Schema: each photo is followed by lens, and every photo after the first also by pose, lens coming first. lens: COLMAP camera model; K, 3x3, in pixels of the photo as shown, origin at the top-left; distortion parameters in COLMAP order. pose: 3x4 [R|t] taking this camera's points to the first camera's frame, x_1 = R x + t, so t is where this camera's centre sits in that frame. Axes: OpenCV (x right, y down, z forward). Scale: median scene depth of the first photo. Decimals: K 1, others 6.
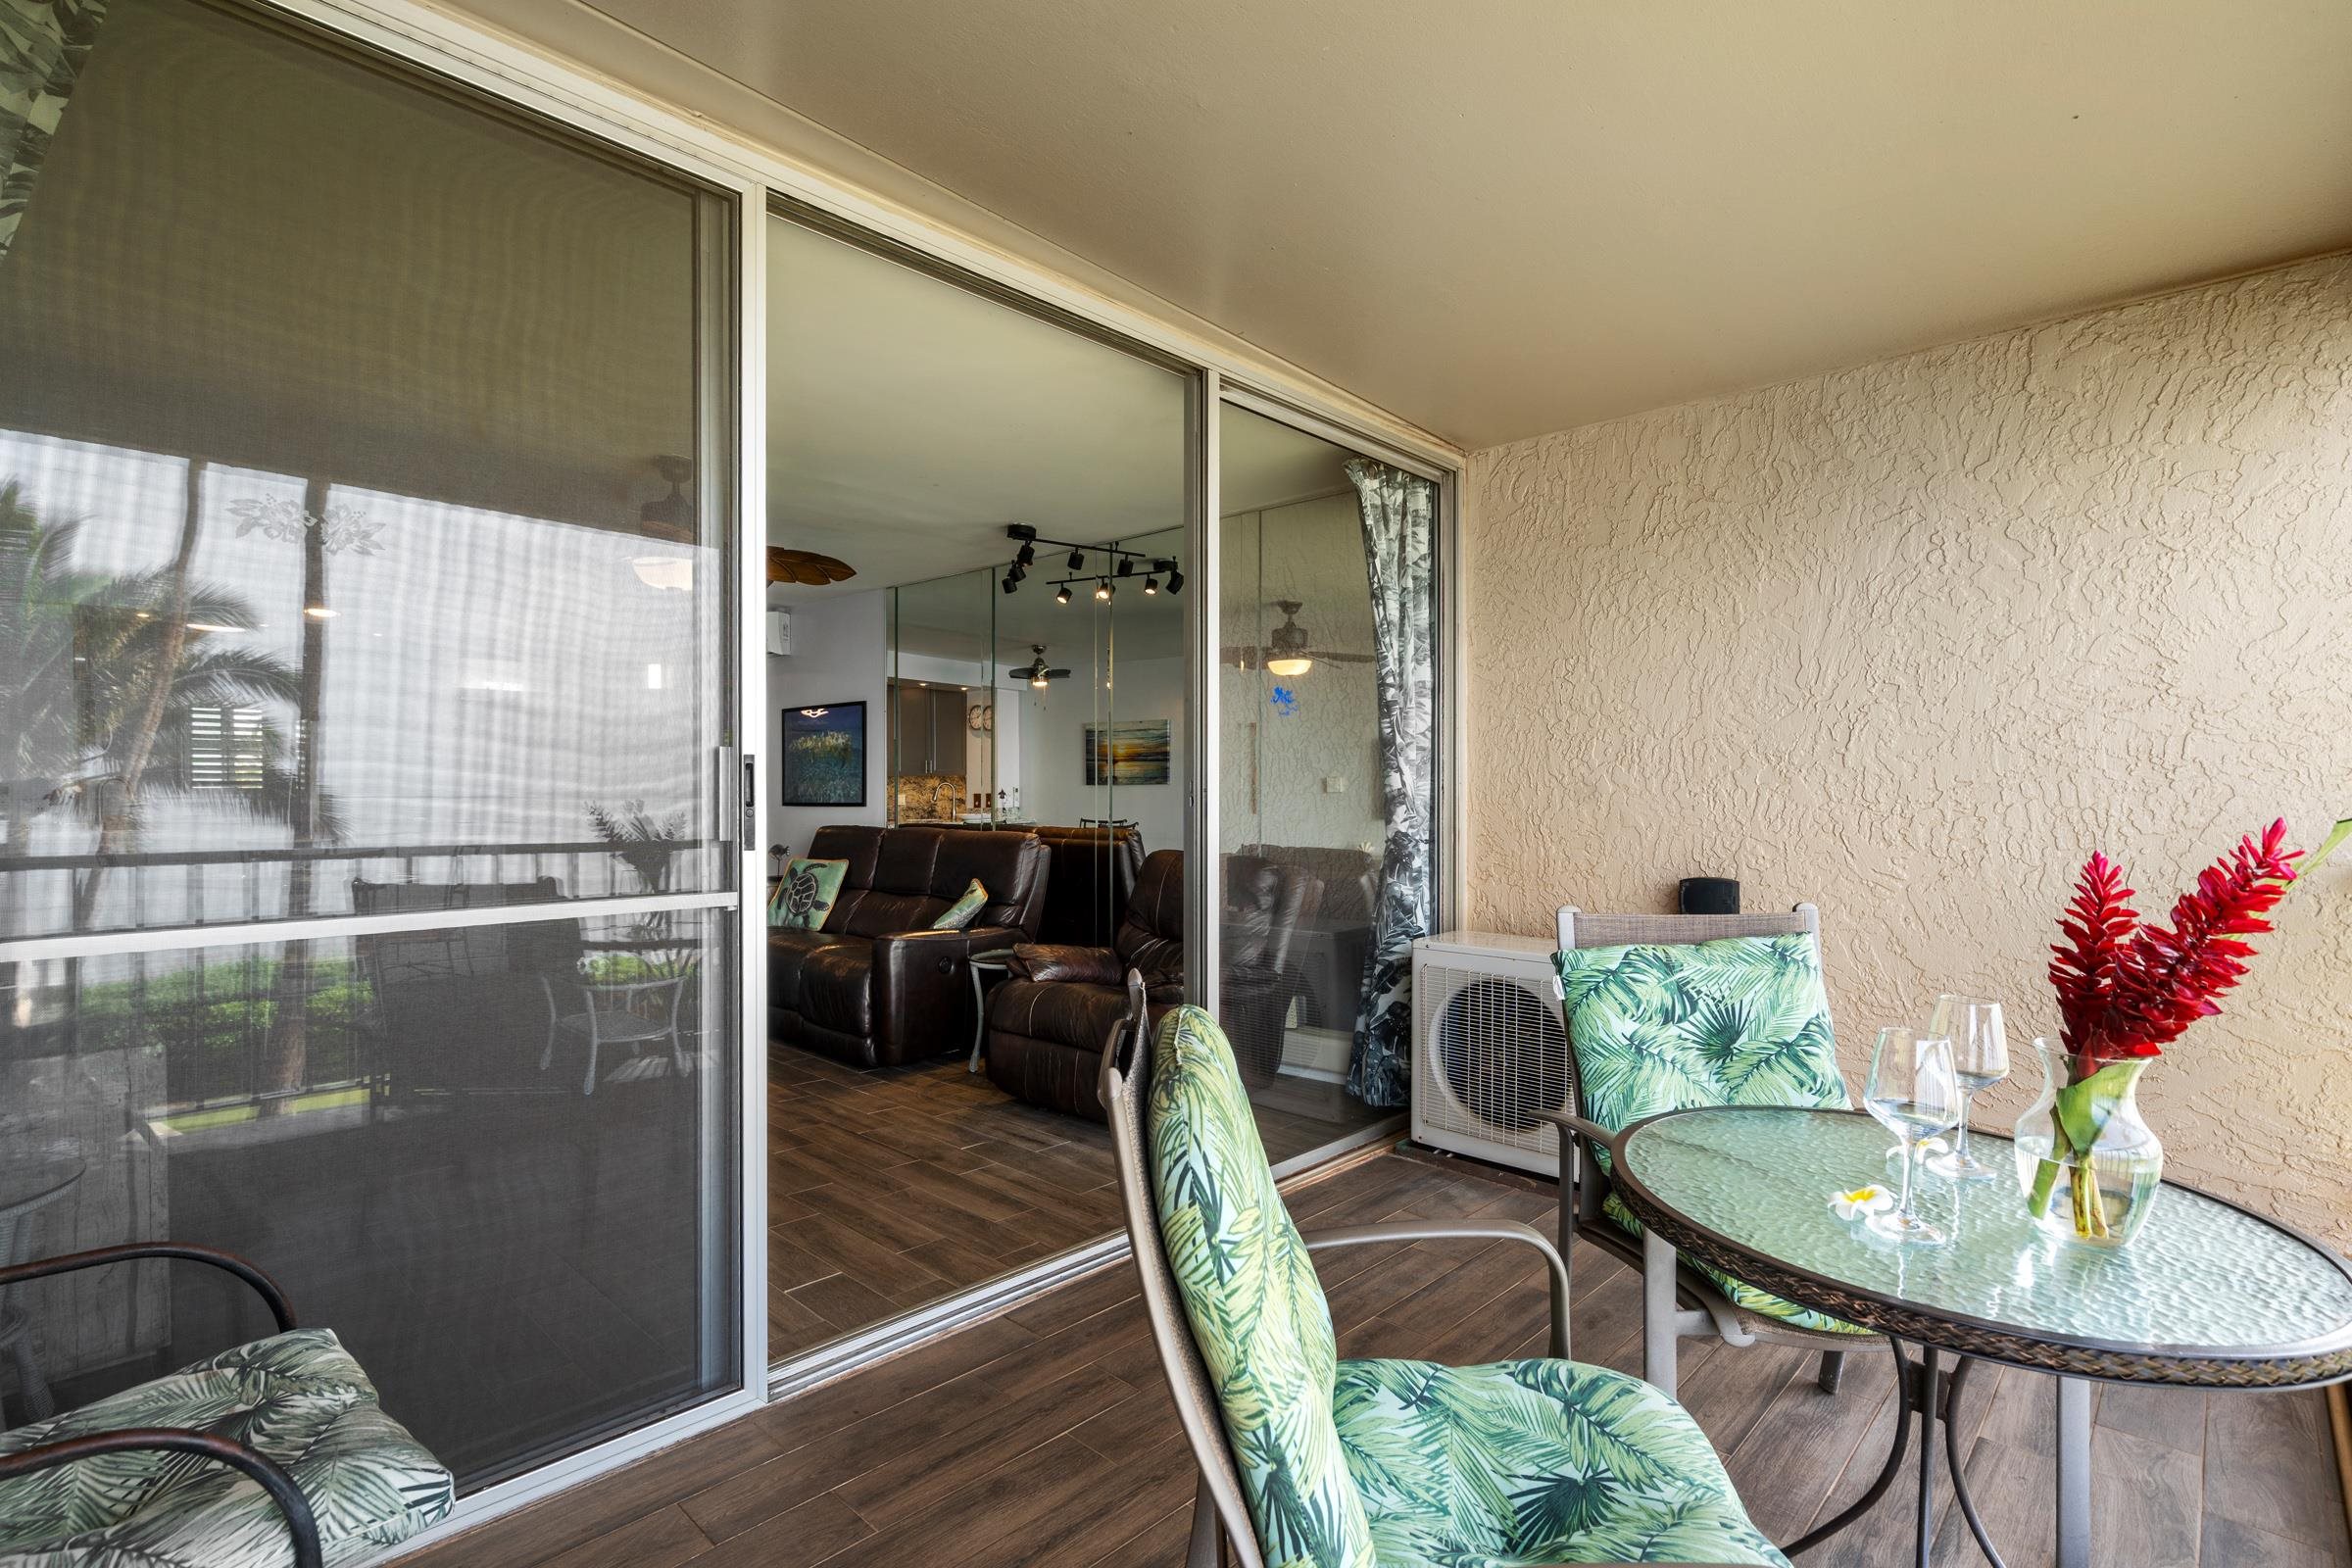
lens RADIAL K [[1108.5, 0, 1172.8], [0, 1108.5, 802.5], [0, 0, 1]] dist [-0.001515, -0.000102]
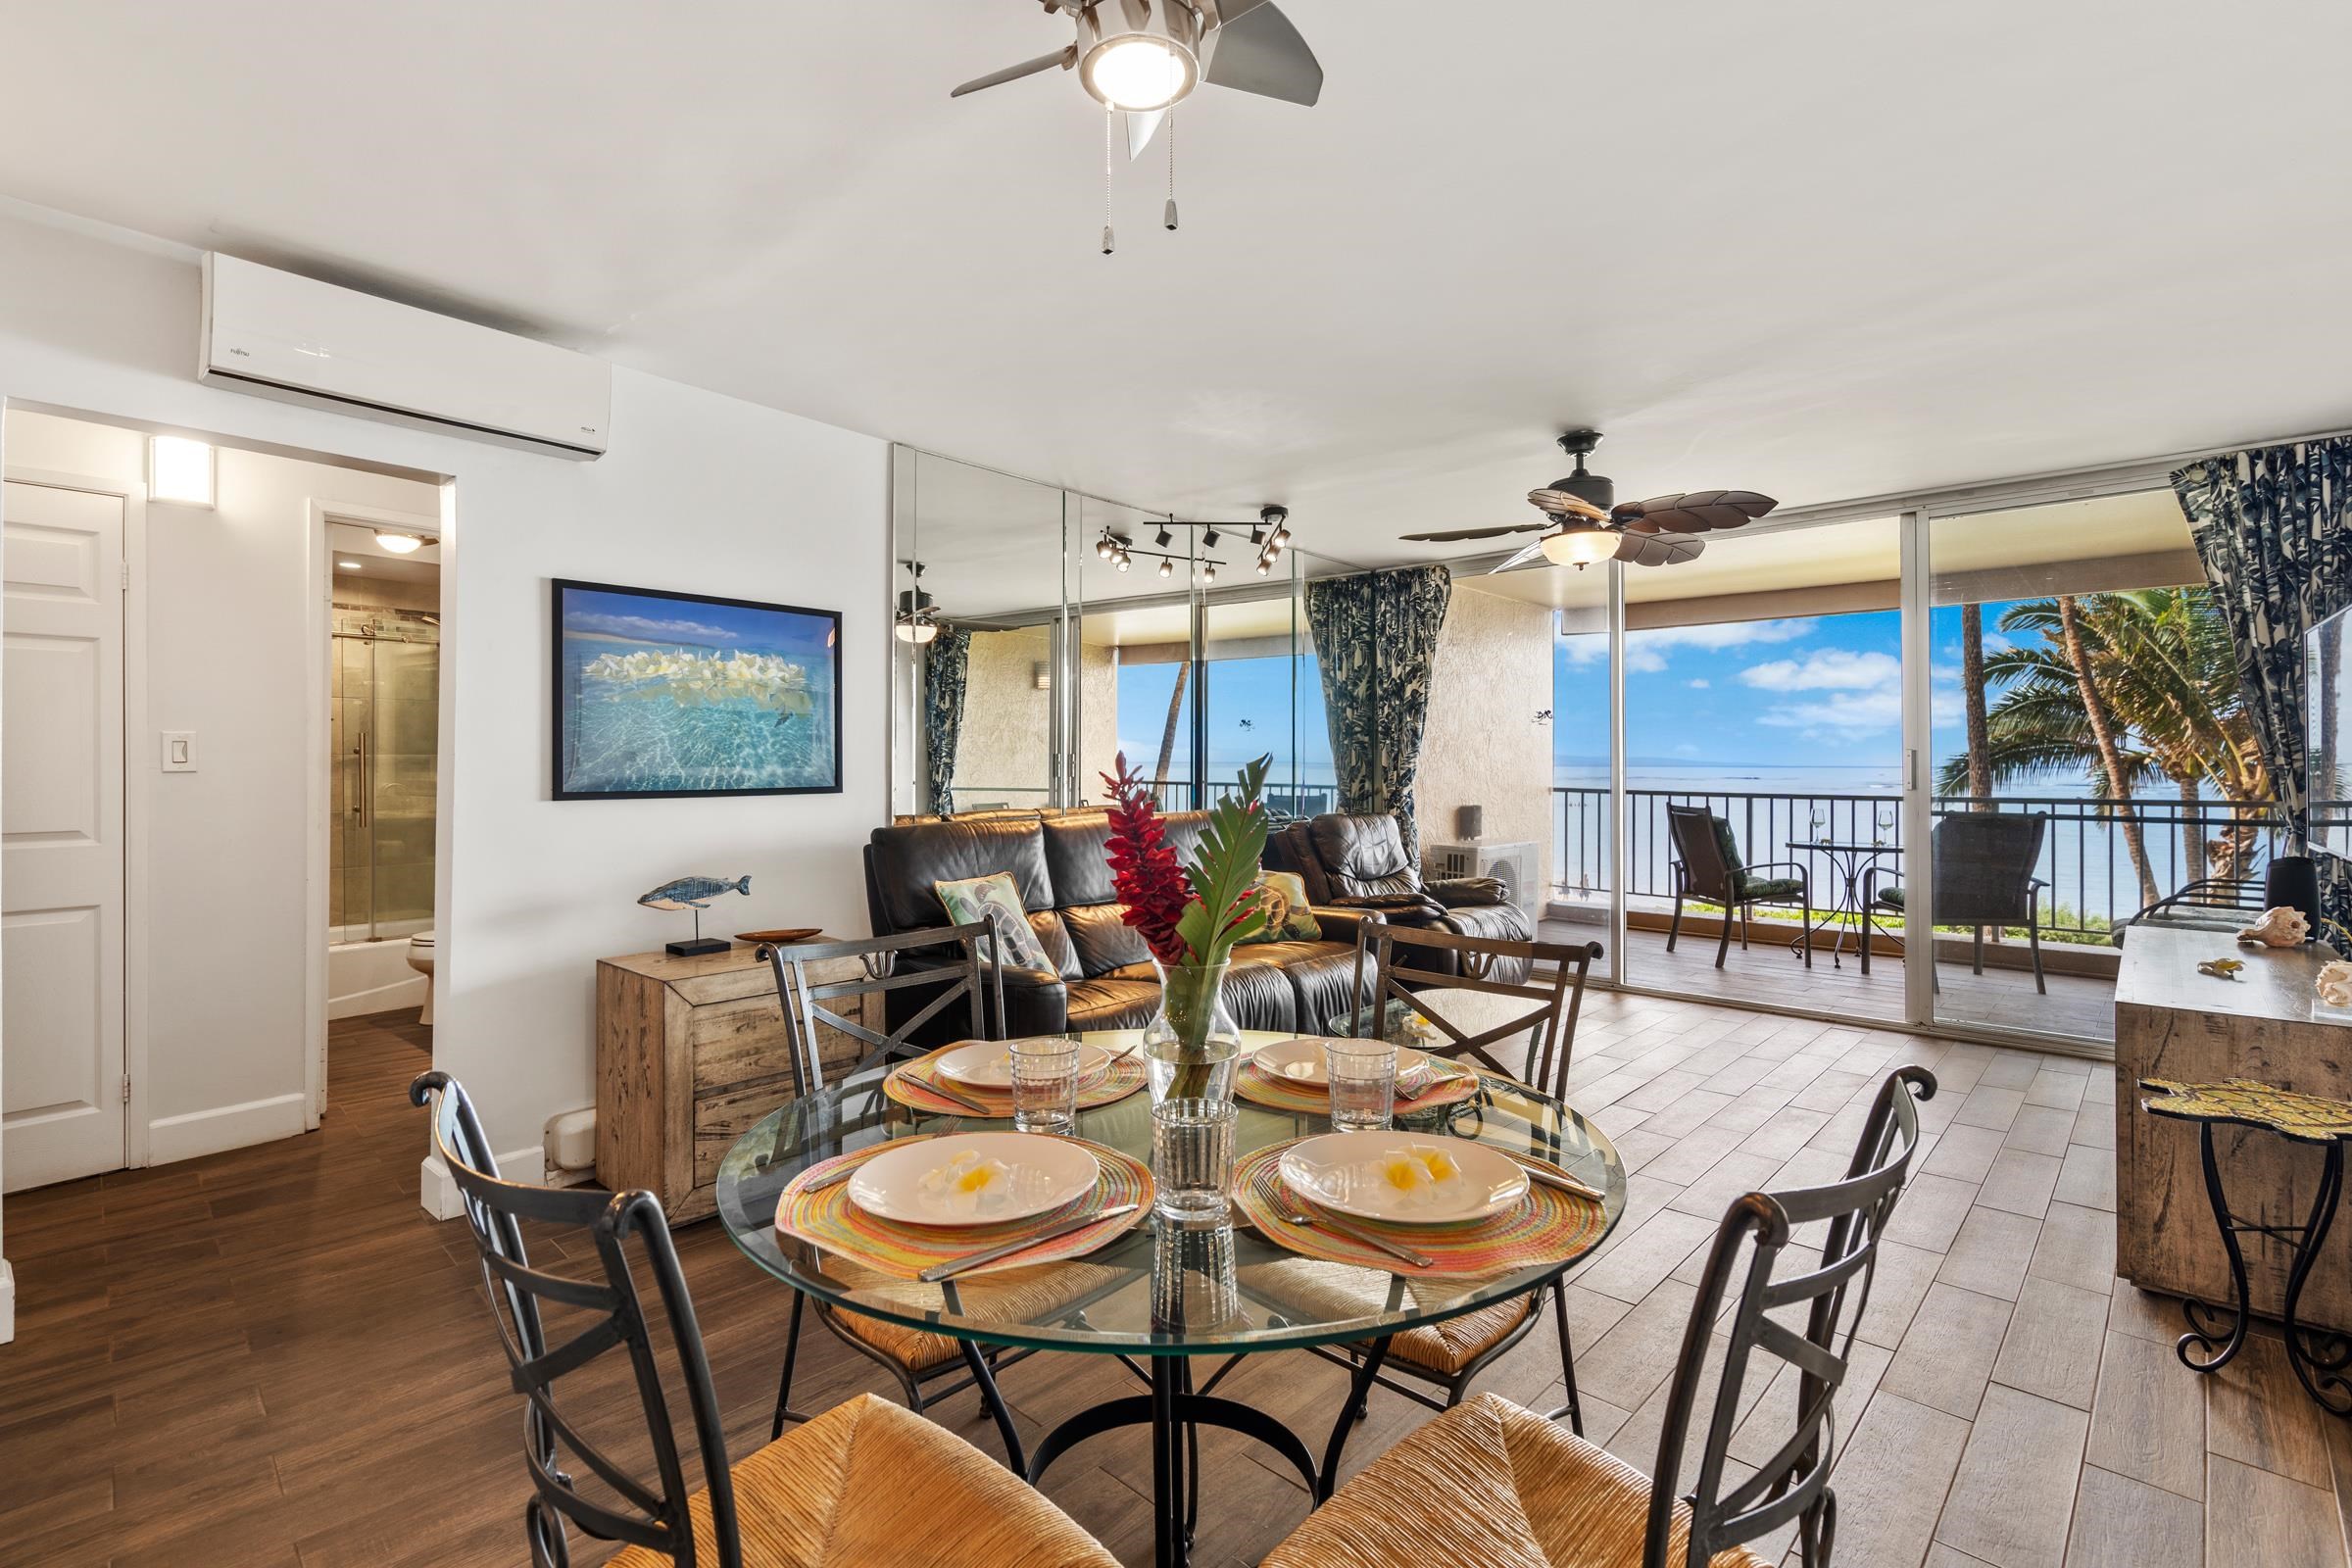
lens RADIAL K [[1068.8, 0, 1180.4], [0, 1068.8, 756.8], [0, 0, 1]] dist [-0.005853, 0.001321]
pose [[-0.014170, 0.005080, 0.999887, -1.576093], [0.008566, 0.999951, -0.004959, -0.021871], [-0.999863, 0.008495, -0.014213, 1.547826]]
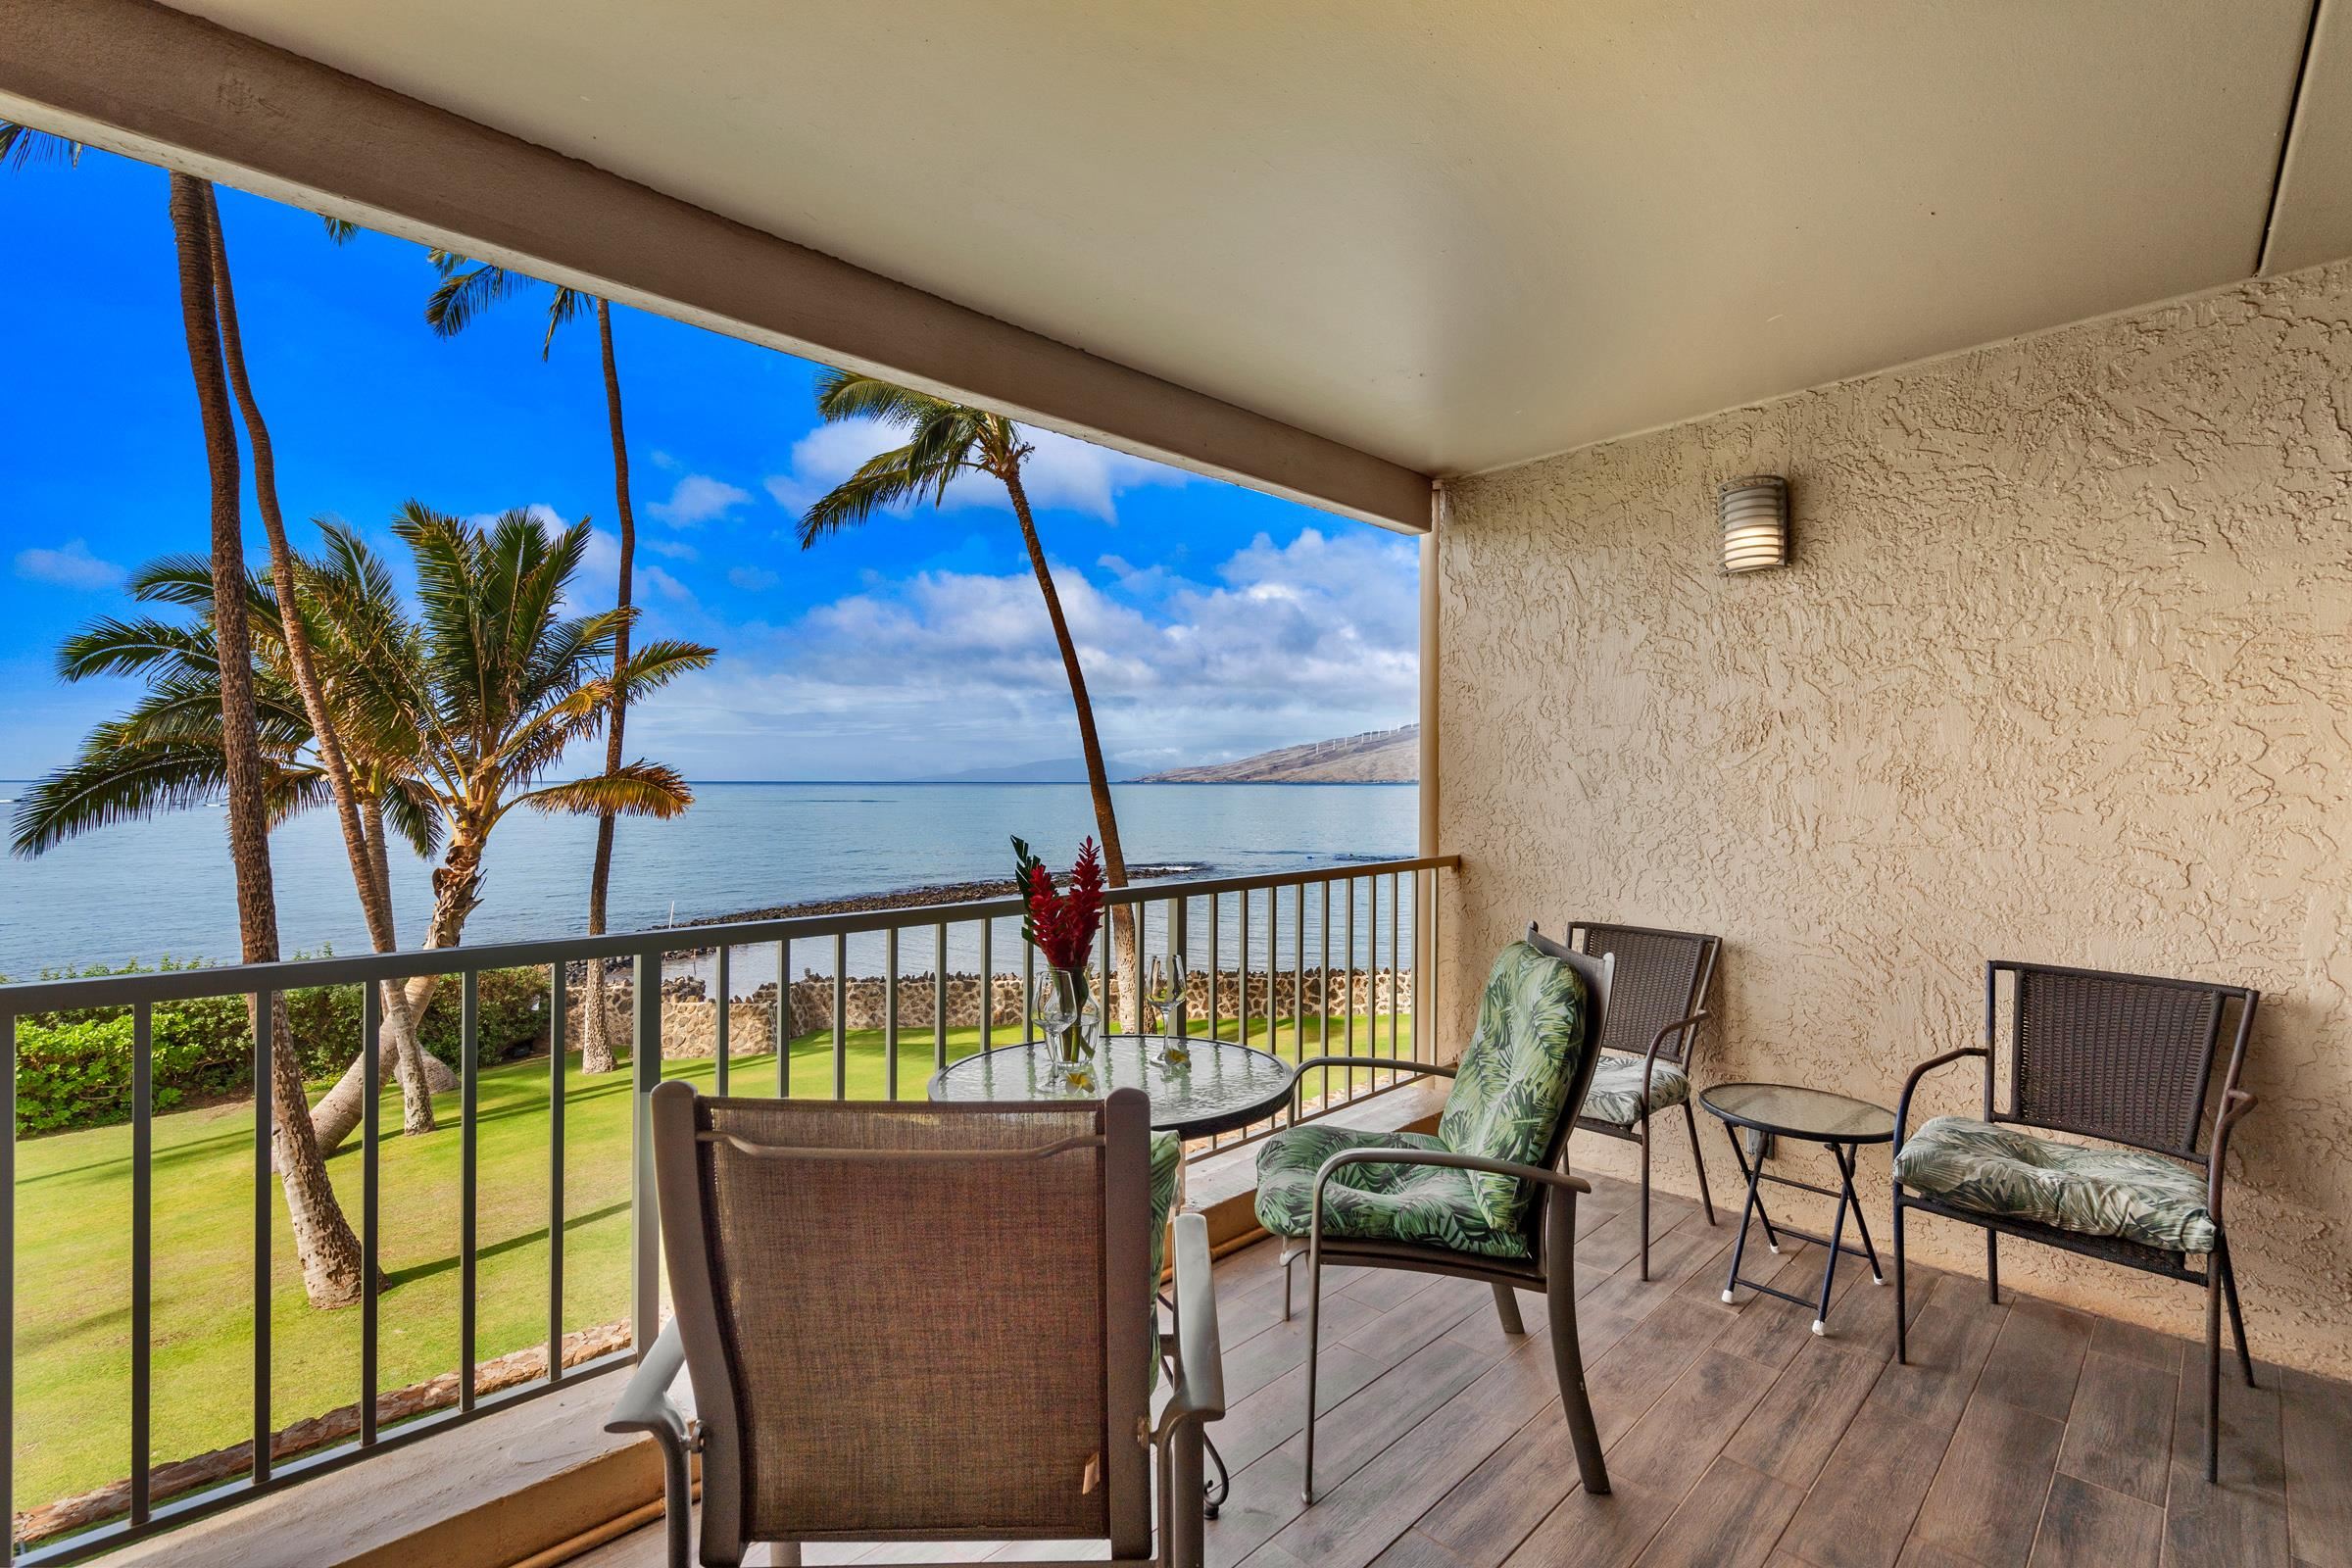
lens RADIAL K [[1056.0, 0, 1171.9], [0, 1056.0, 780.1], [0, 0, 1]] dist [-0.002093, 0.000719]
pose [[-0.999611, -0.003262, 0.027693, 0.202572], [-0.002991, 0.999947, 0.009805, -0.037474], [-0.027724, 0.009718, -0.999568, 0.945243]]
